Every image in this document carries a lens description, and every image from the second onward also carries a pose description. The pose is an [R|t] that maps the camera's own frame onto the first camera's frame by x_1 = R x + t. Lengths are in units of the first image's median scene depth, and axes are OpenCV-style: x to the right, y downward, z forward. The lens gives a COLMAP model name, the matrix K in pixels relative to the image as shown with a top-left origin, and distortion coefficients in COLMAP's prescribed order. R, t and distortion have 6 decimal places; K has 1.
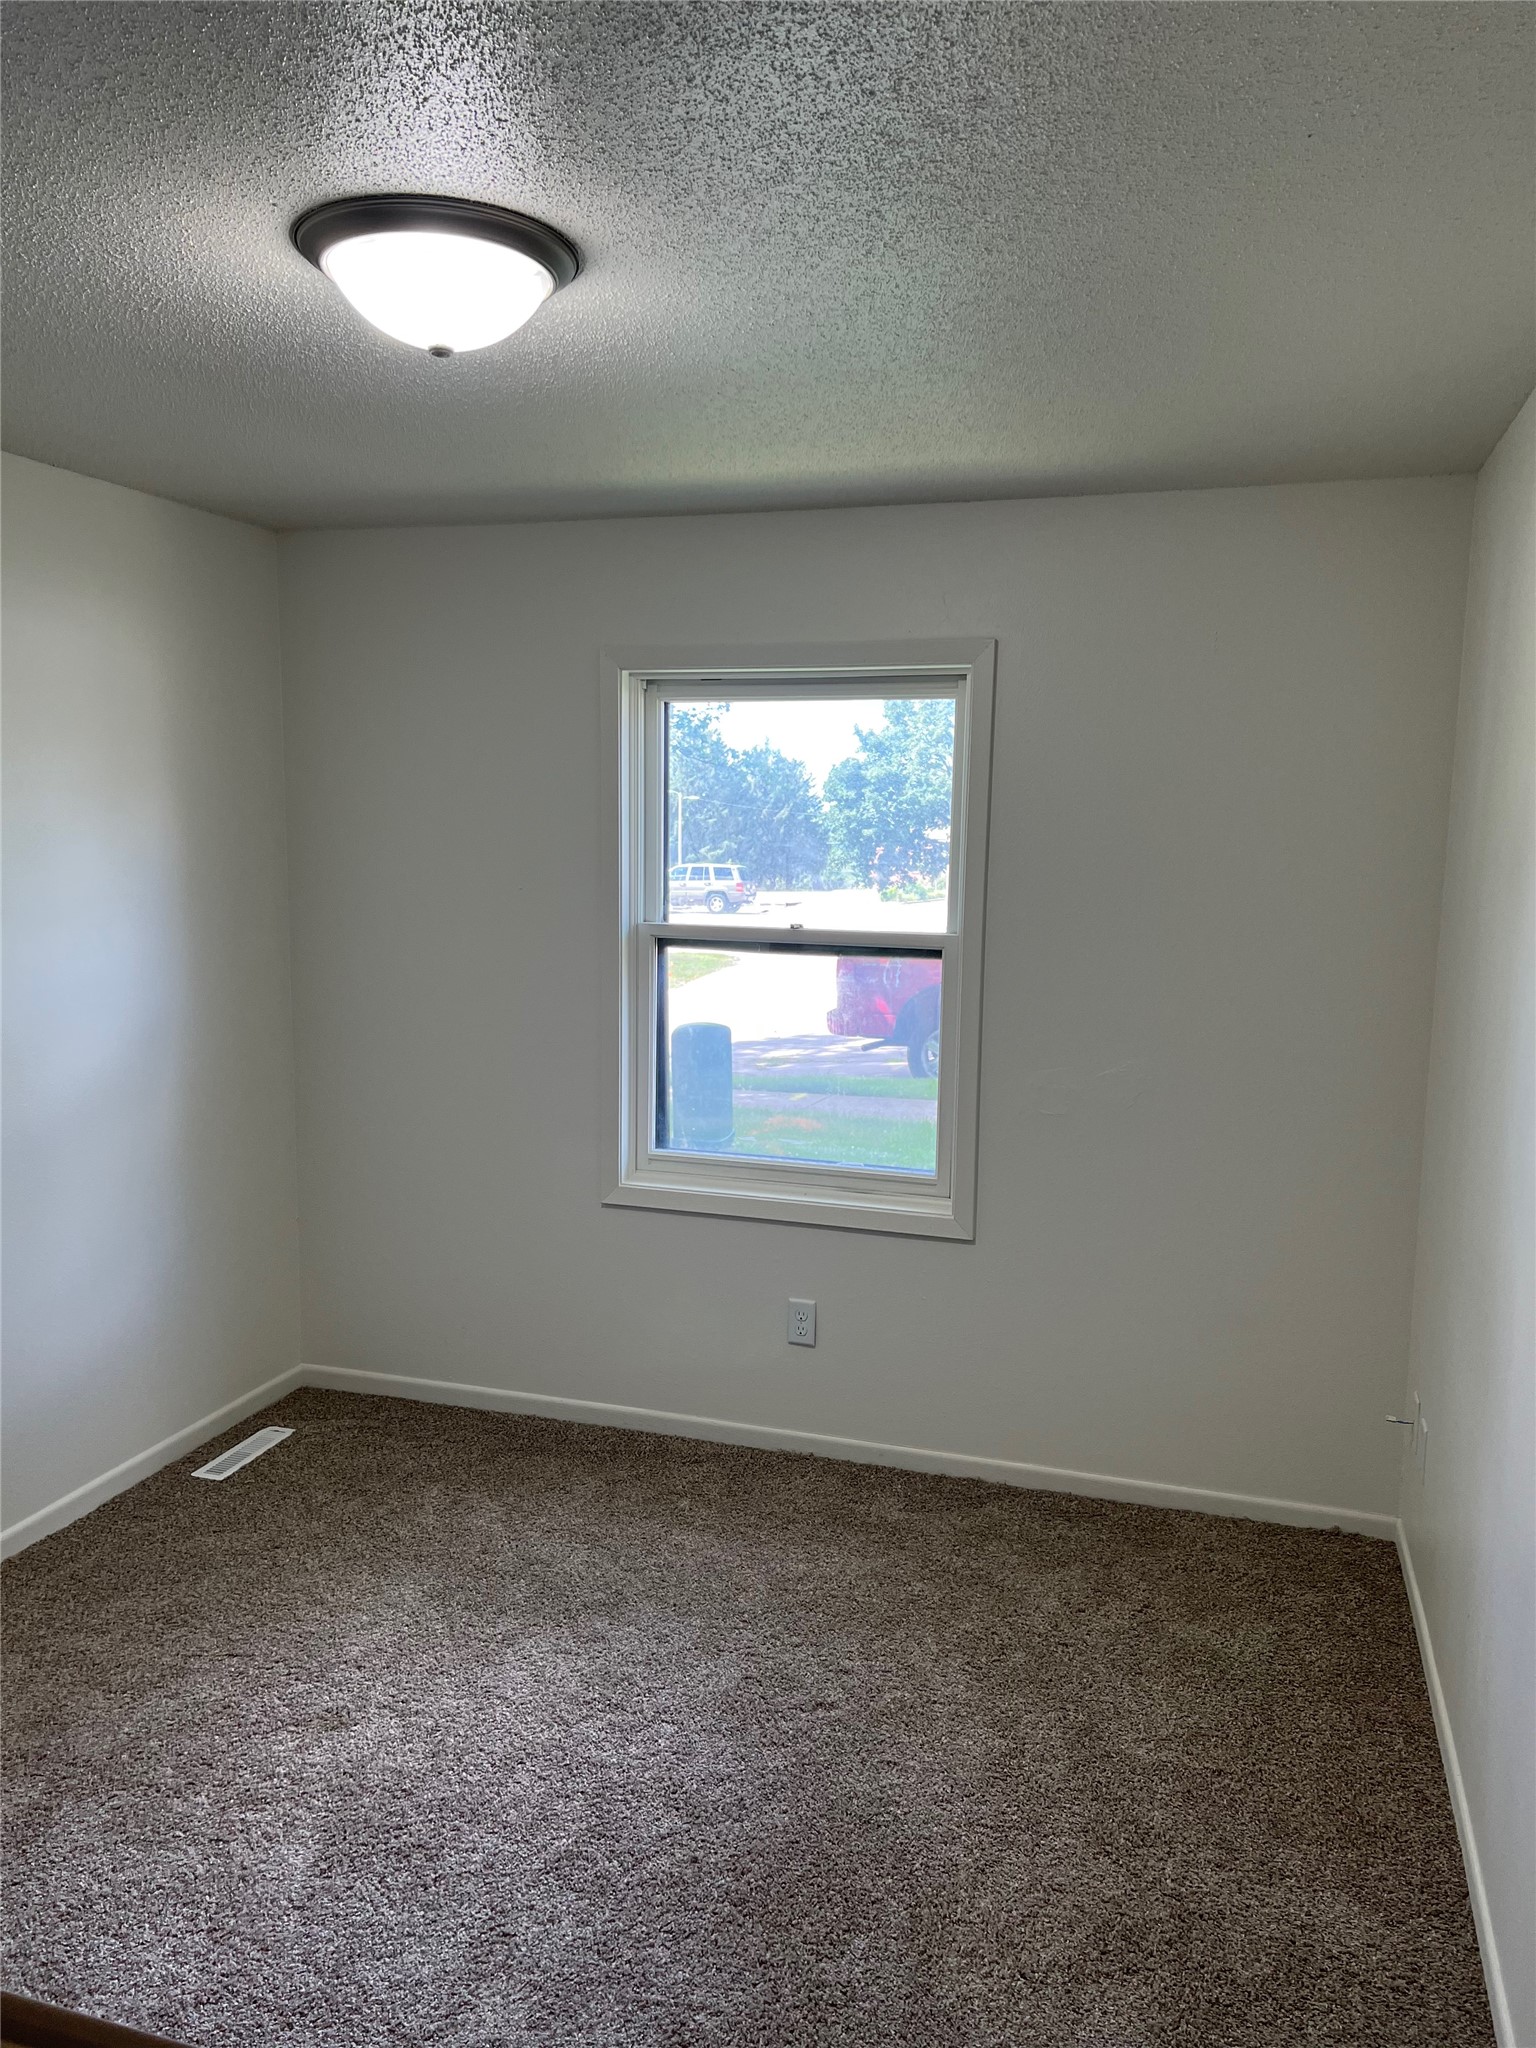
lens RADIAL K [[1522.8, 0, 768.0], [0, 1522.8, 1024.0], [0, 0, 1]] dist [0.061094, -0.052149]
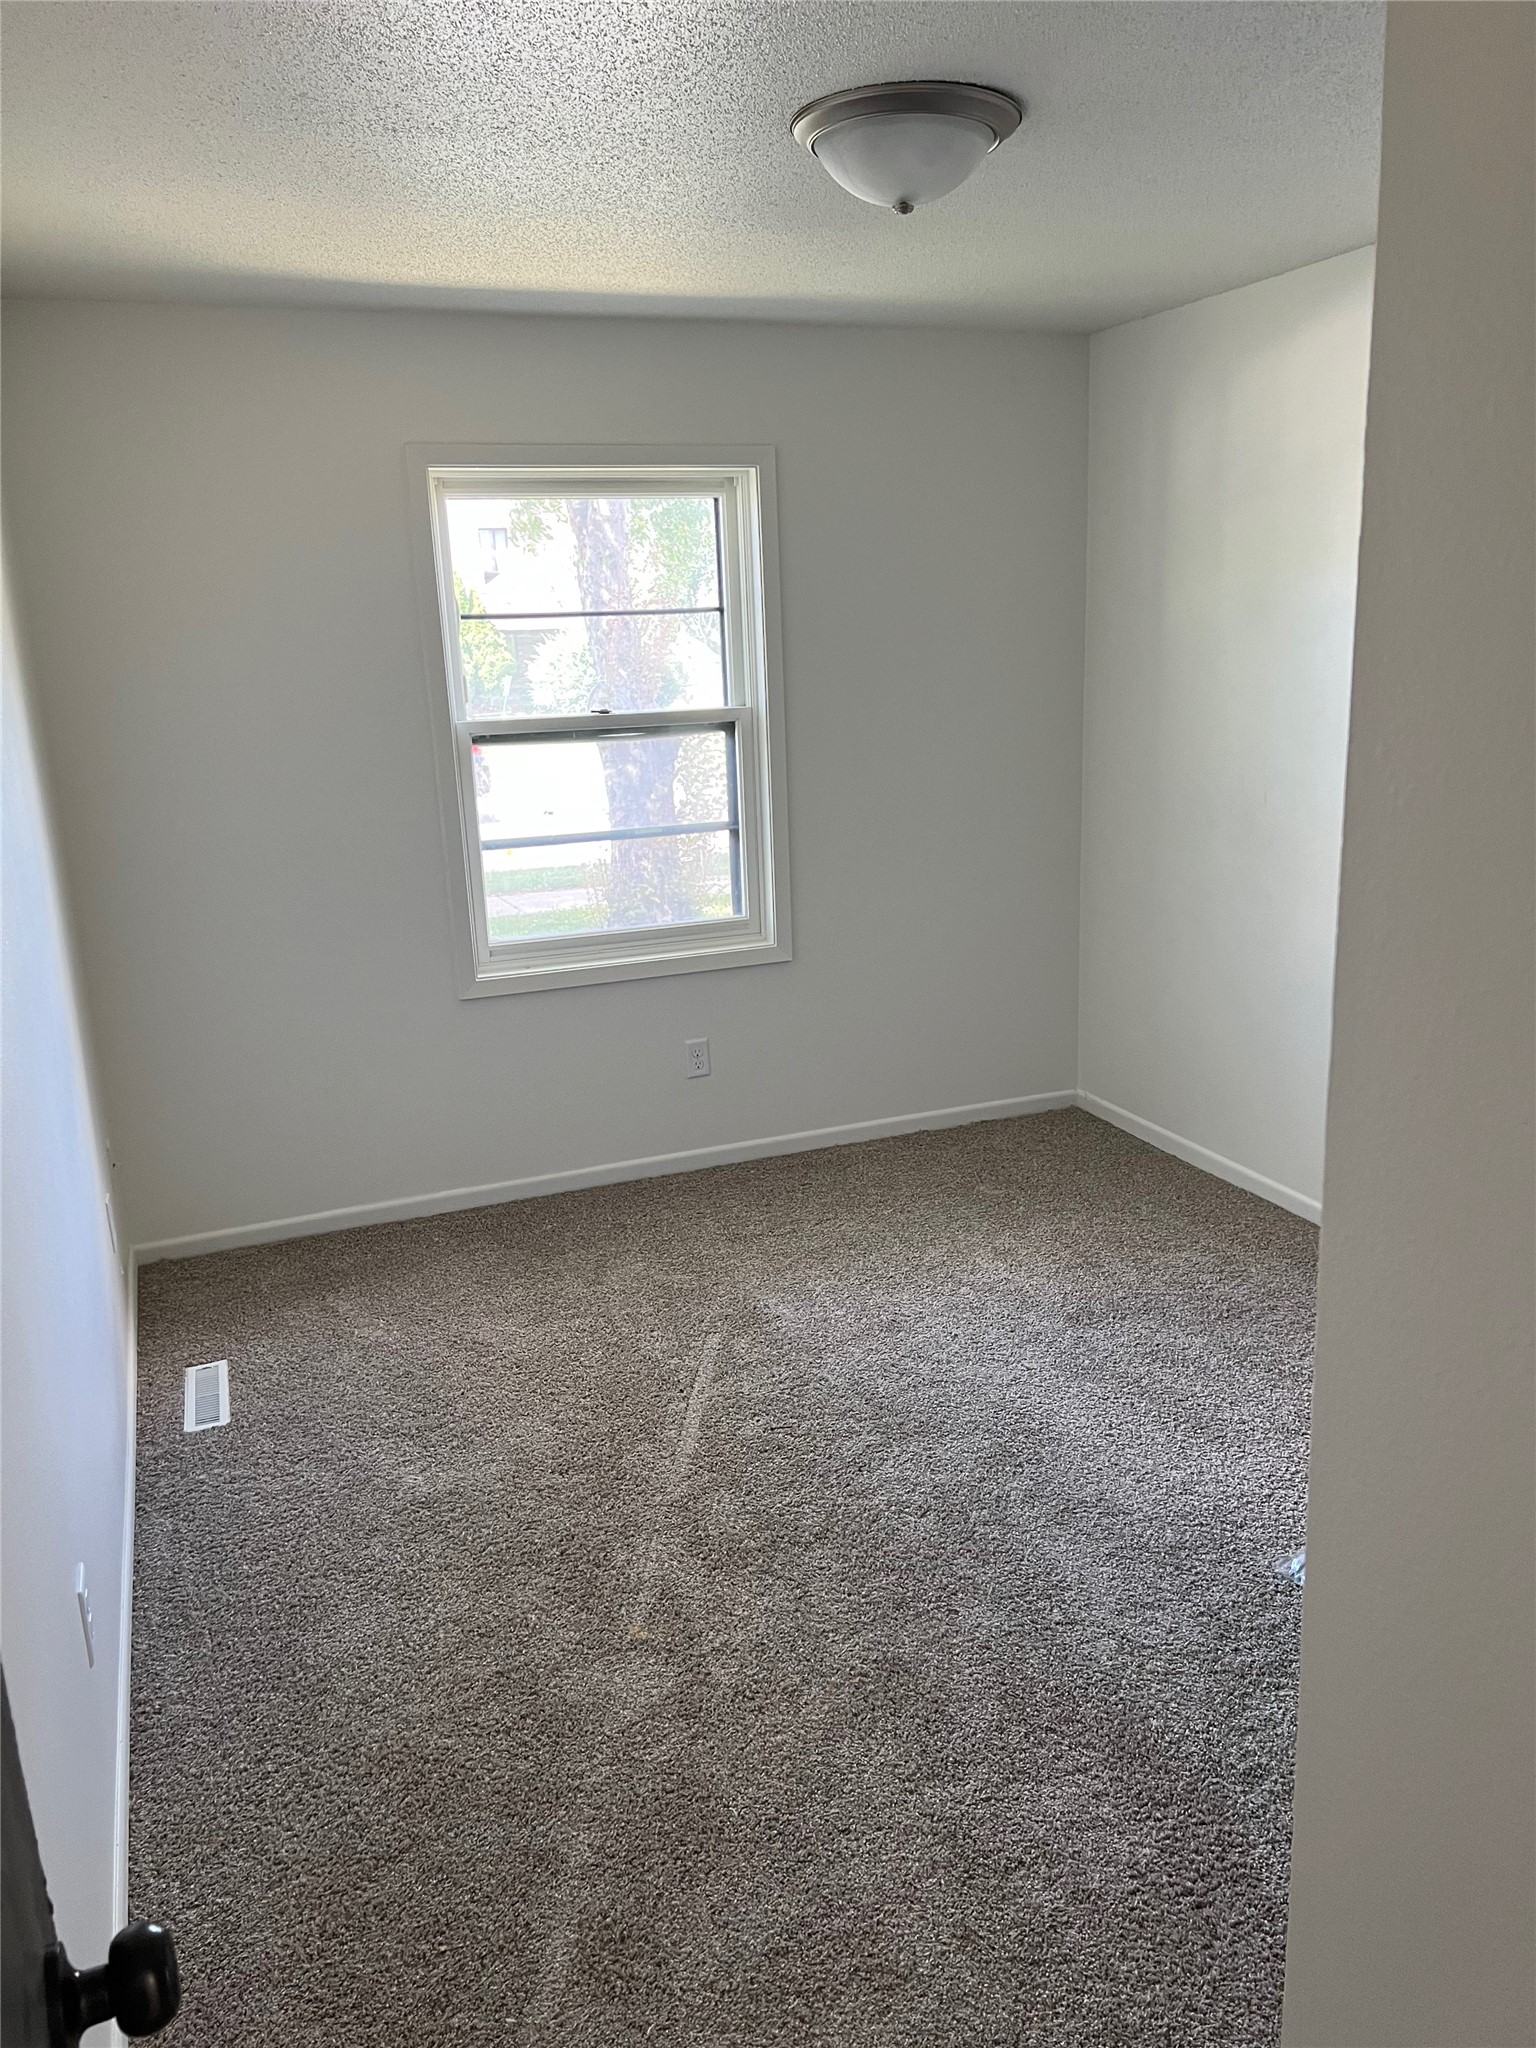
lens RADIAL K [[1522.8, 0, 768.0], [0, 1522.8, 1024.0], [0, 0, 1]] dist [0.061094, -0.052149]
pose [[0.770482, -0.214807, 0.600179, -0.585869], [0.113876, 0.972750, 0.201964, -0.054225], [-0.627207, -0.087263, 0.773948, 0.066807]]
